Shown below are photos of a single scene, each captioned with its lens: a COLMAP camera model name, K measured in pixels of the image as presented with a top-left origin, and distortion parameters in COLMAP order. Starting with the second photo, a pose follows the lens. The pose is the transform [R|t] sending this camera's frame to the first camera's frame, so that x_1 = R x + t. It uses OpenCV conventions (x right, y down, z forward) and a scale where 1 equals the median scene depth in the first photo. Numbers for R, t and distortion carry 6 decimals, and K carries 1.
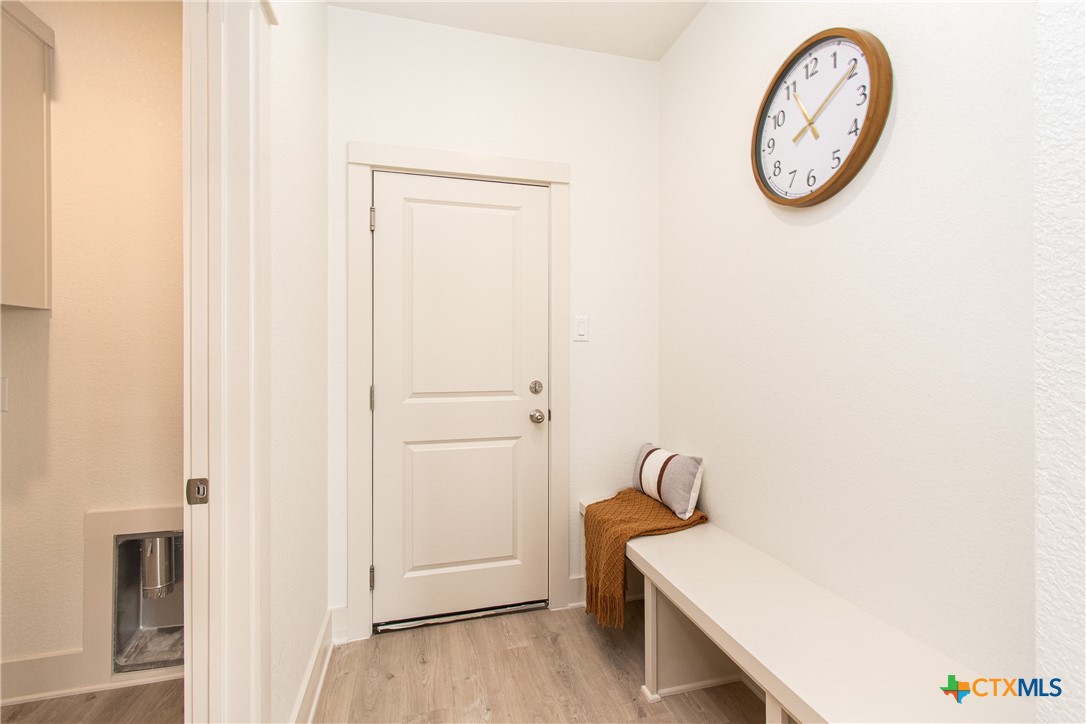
lens RADIAL K [[488.1, 0, 547.8], [0, 488.1, 360.2], [0, 0, 1]] dist [0.002259, -0.000817]
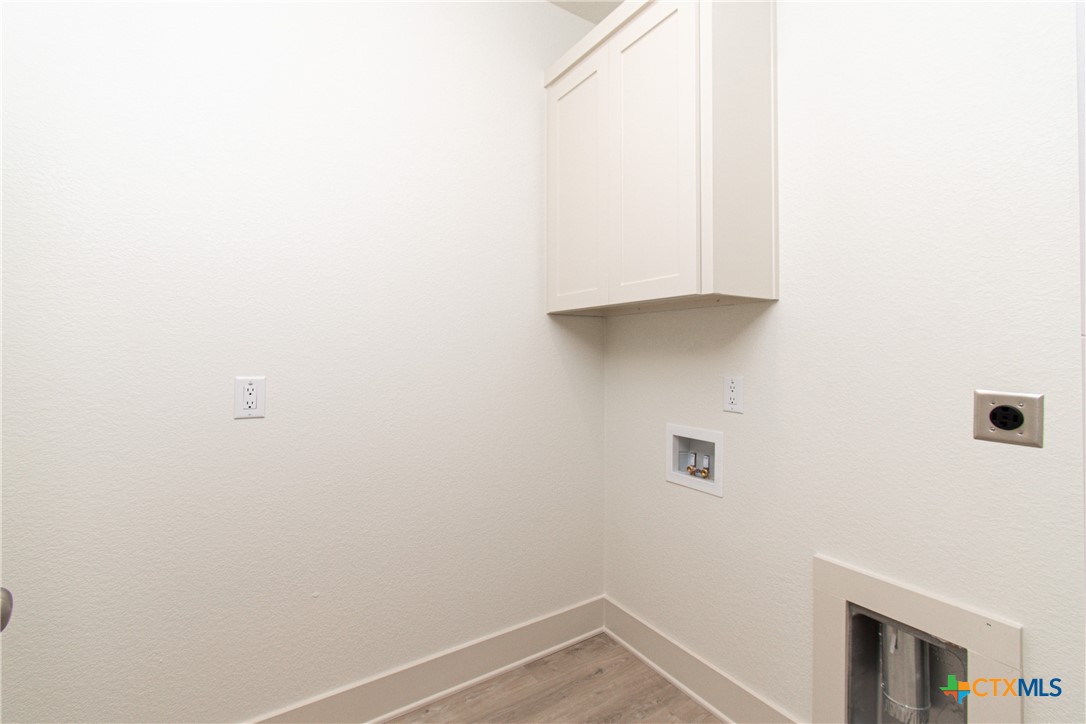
lens RADIAL K [[488.1, 0, 548.3], [0, 488.1, 359.4], [0, 0, 1]] dist [0.002259, -0.000817]
pose [[0.291418, -0.003415, -0.956590, -0.317099], [0.008713, 0.999962, -0.000916, -0.004267], [0.956556, -0.008068, 0.291436, 0.363362]]
